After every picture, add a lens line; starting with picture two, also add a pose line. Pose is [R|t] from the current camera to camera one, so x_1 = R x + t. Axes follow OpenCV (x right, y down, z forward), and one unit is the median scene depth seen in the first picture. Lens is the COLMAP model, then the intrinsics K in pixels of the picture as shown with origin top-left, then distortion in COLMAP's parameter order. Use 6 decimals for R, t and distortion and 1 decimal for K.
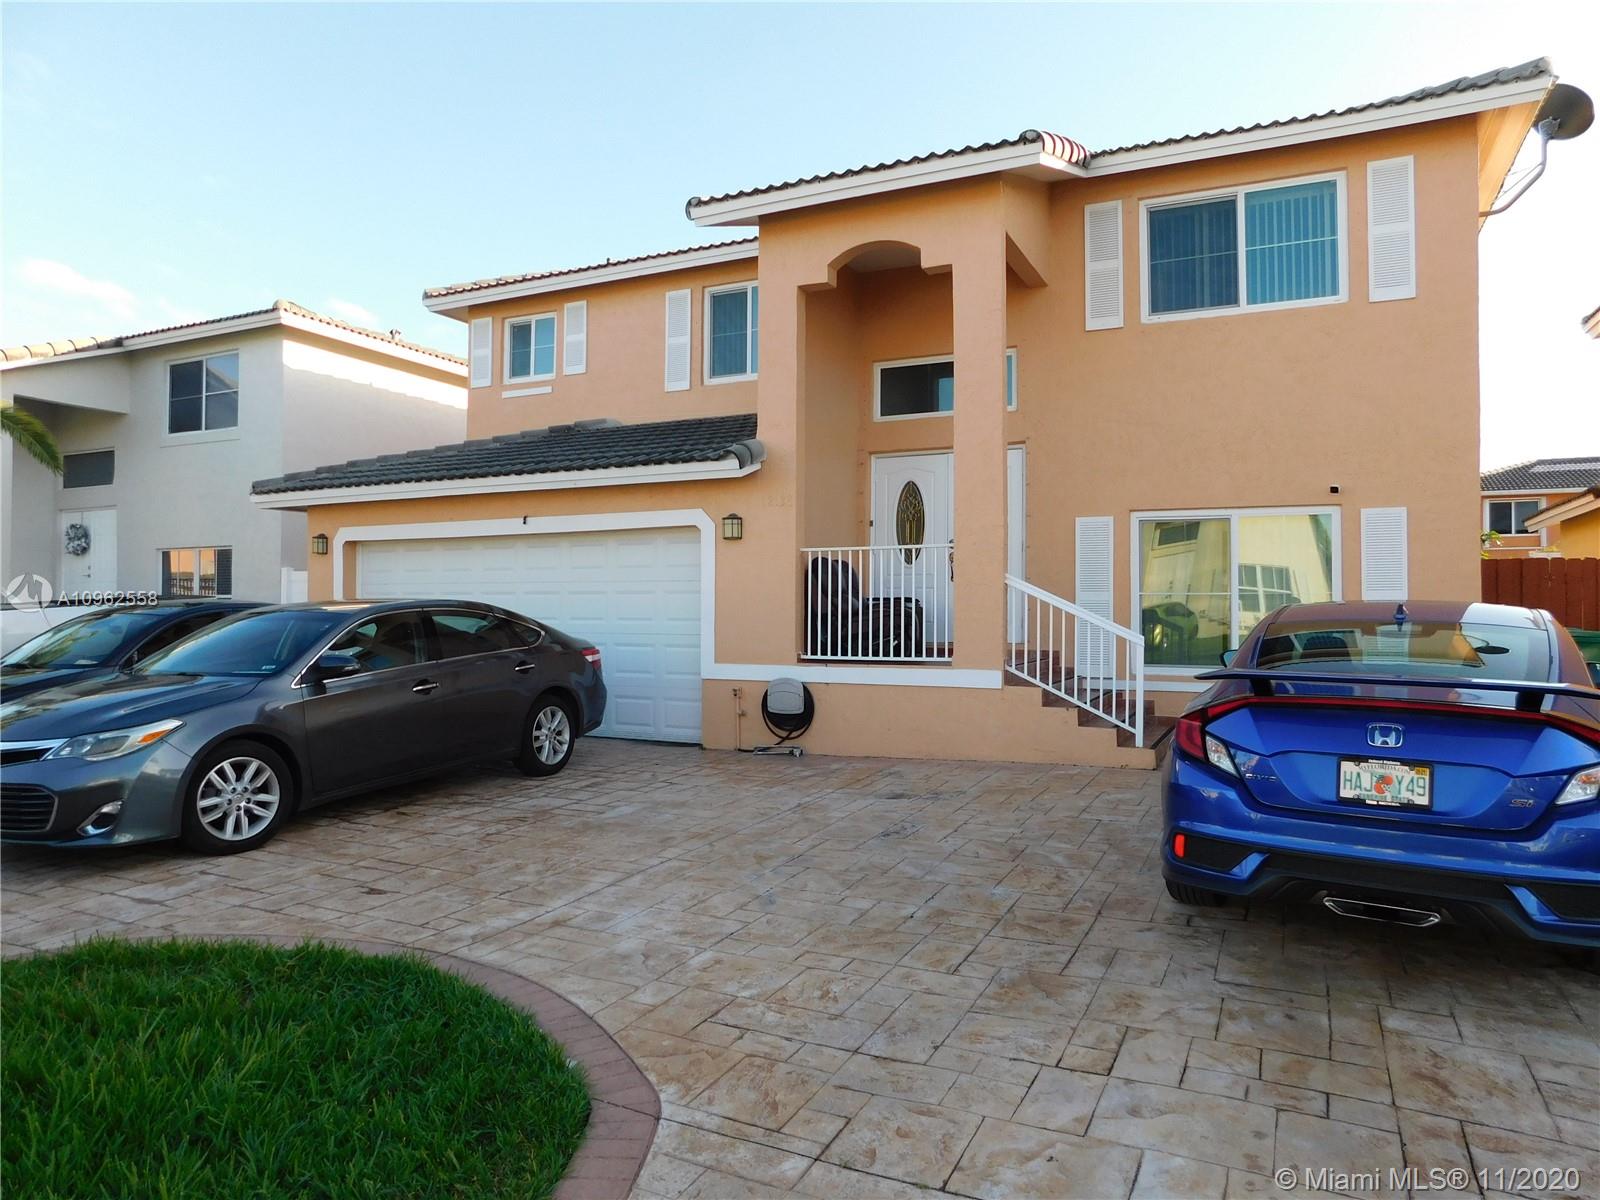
lens RADIAL K [[1050.5, 0, 800.0], [0, 1050.5, 600.0], [0, 0, 1]] dist [-0.066103, 0.056245]
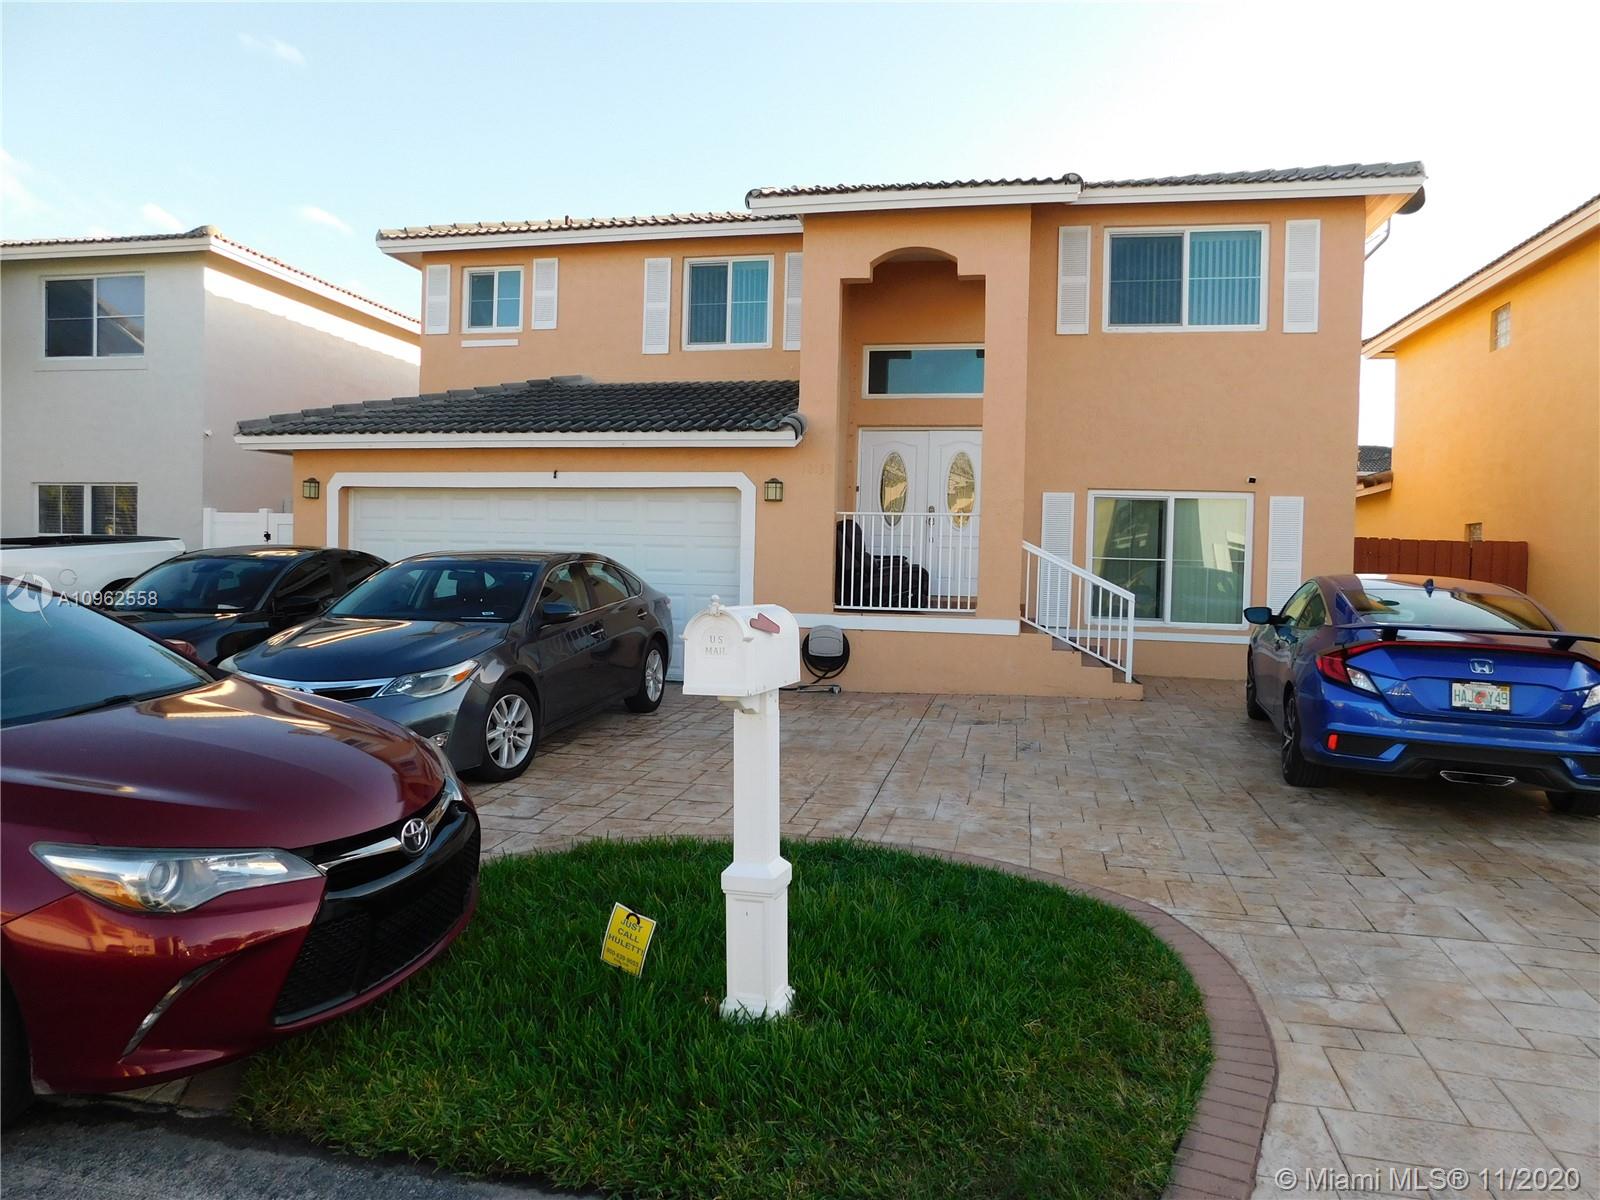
lens RADIAL K [[1053.9, 0, 780.5], [0, 1053.9, 607.1], [0, 0, 1]] dist [-0.074226, 0.057830]
pose [[0.971421, 0.010905, 0.237111, -0.322774], [-0.024481, 0.998220, 0.054387, -0.006498], [-0.236096, -0.058638, 0.969959, -0.098122]]
